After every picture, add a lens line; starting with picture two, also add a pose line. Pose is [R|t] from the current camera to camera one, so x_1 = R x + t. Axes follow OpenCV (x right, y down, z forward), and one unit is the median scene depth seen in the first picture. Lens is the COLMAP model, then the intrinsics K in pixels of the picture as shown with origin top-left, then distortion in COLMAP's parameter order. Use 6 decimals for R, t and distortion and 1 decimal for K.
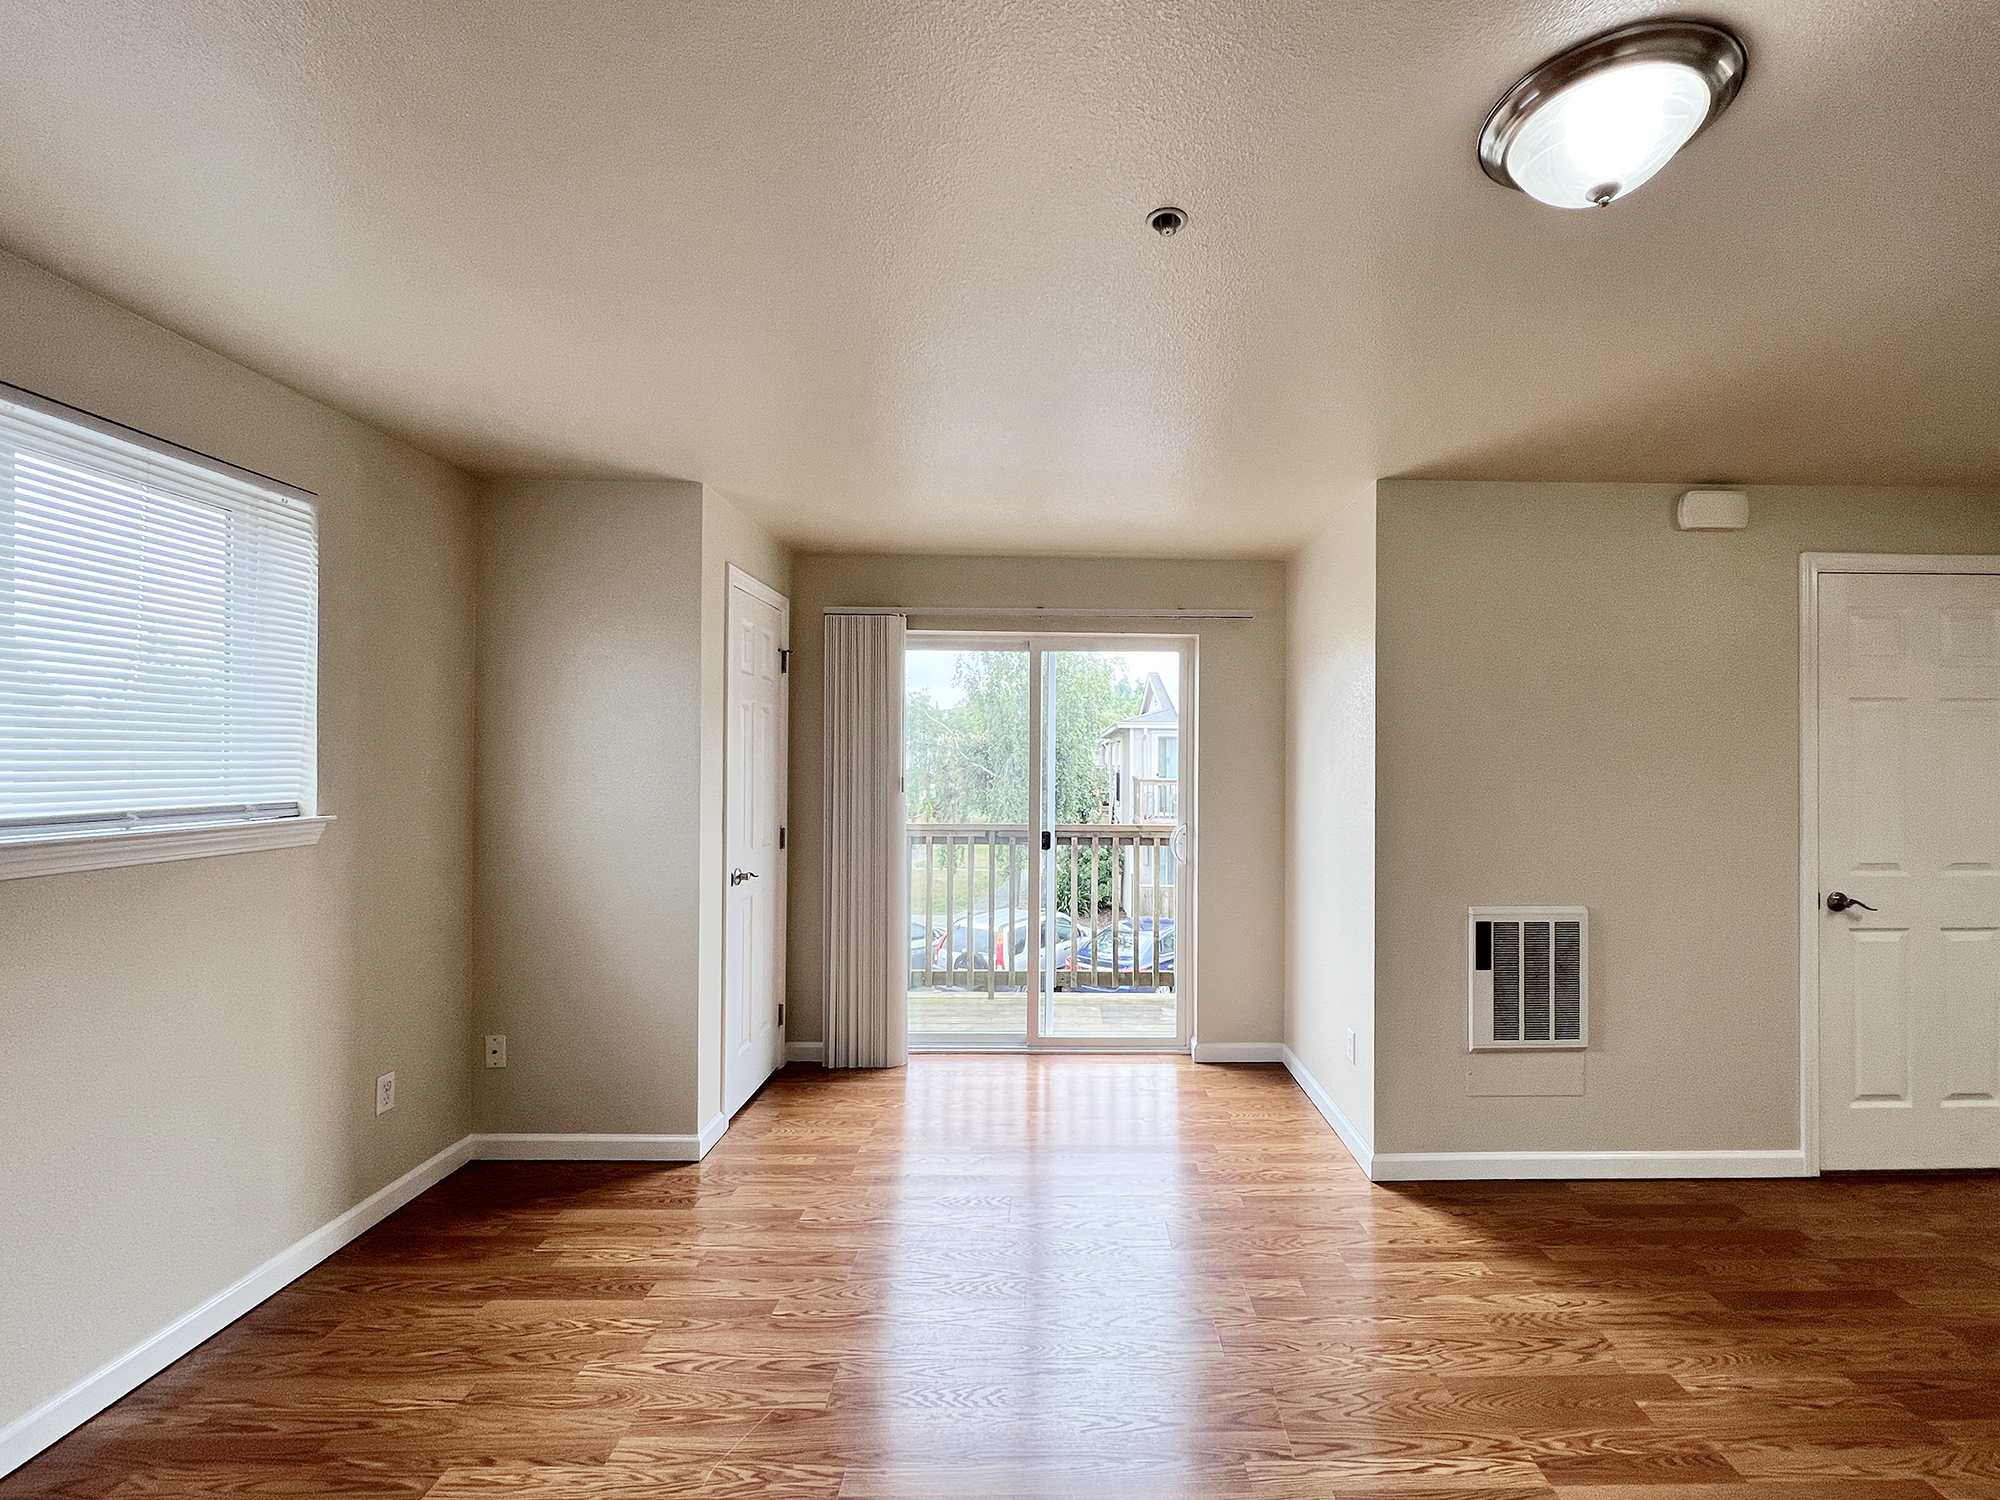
lens RADIAL K [[915.4, 0, 1106.3], [0, 915.4, 753.2], [0, 0, 1]] dist [-0.000553, -0.000203]
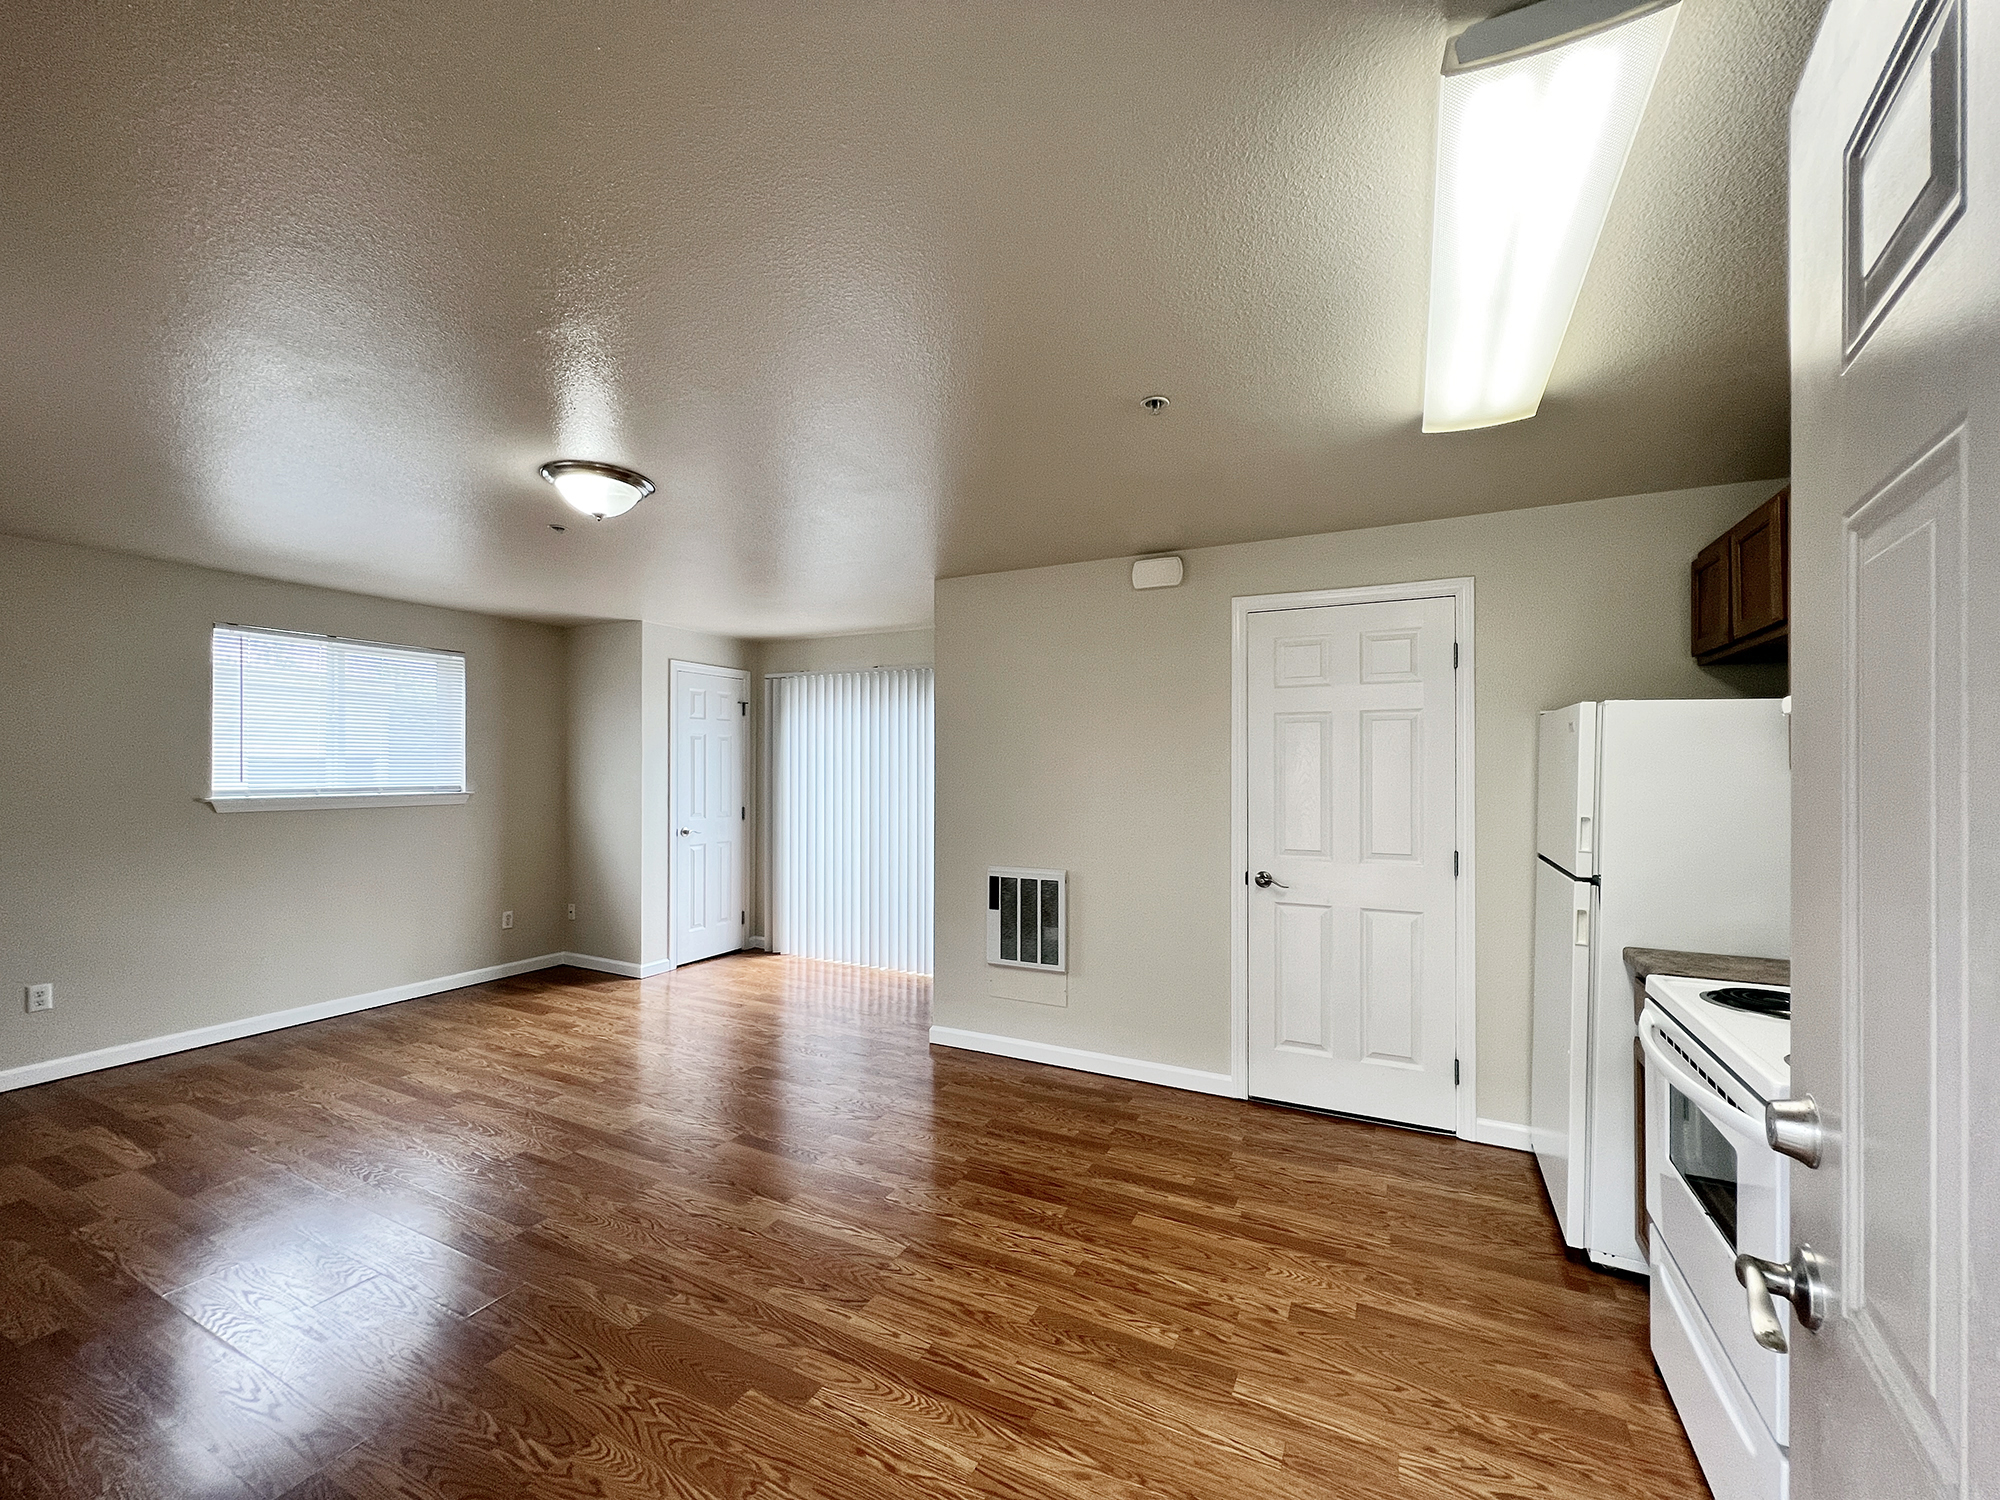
lens RADIAL K [[795.4, 0, 972.6], [0, 795.4, 765.5], [0, 0, 1]] dist [-0.001180, -0.001265]
pose [[0.879245, -0.004709, -0.476346, 0.985106], [0.005573, 0.999984, 0.000400, 0.007141], [0.476337, -0.003007, 0.879258, -0.125610]]
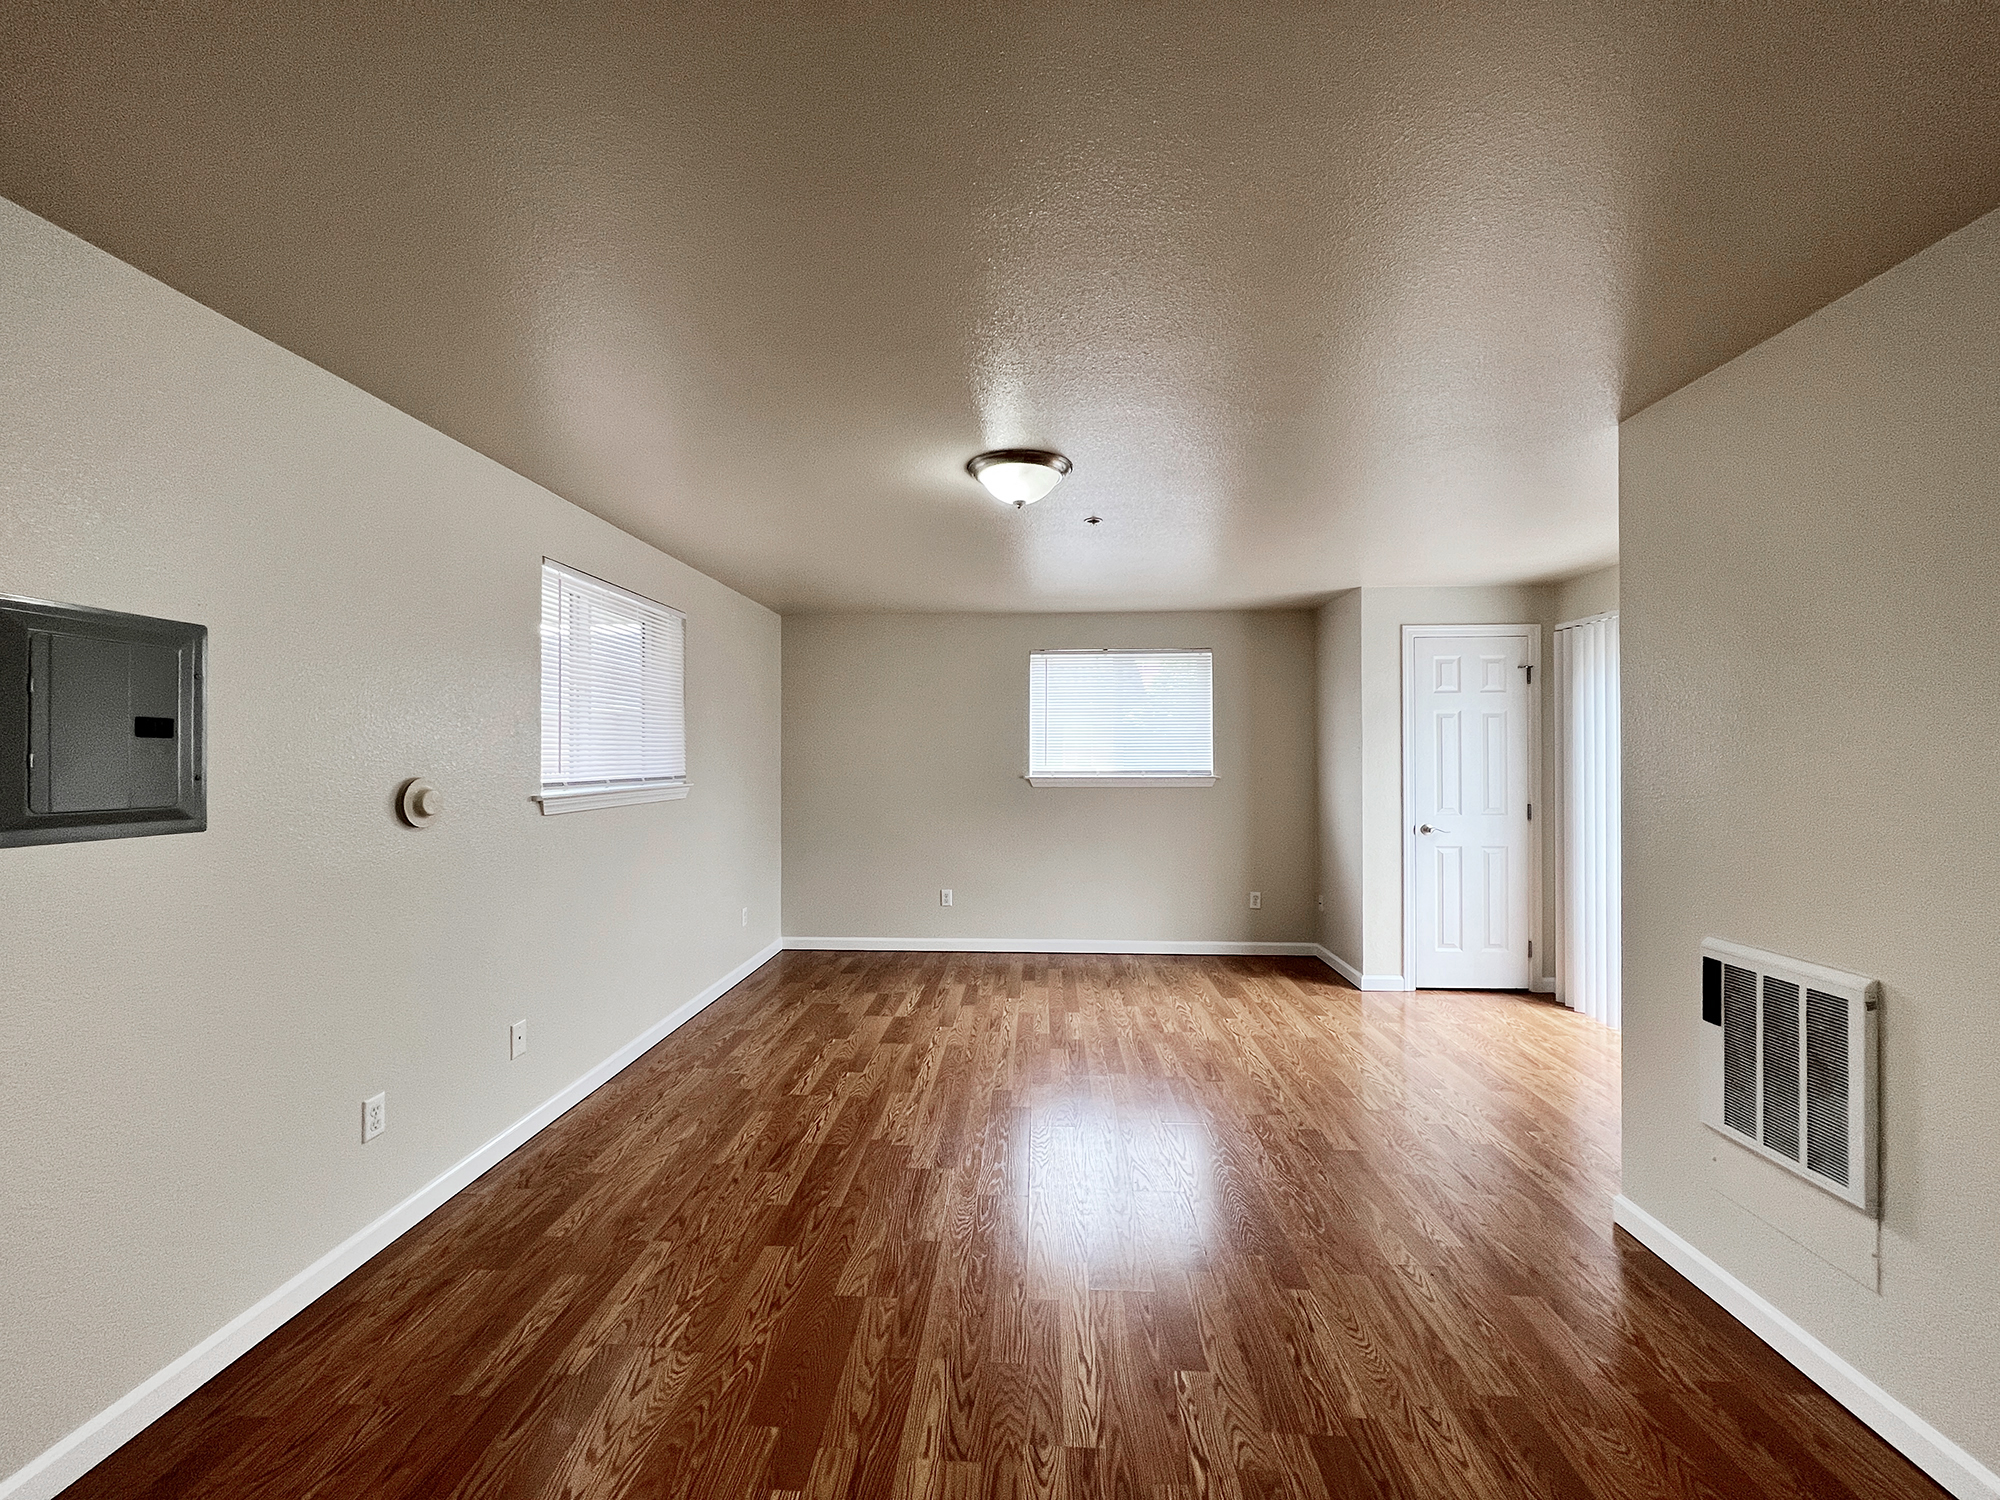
lens RADIAL K [[795.4, 0, 1027.1], [0, 795.4, 756.1], [0, 0, 1]] dist [-0.001180, -0.001265]
pose [[-0.044440, -0.004690, -0.999001, 1.085311], [0.010210, 0.999935, -0.005148, 0.016800], [0.998960, -0.010429, -0.044389, 0.473541]]
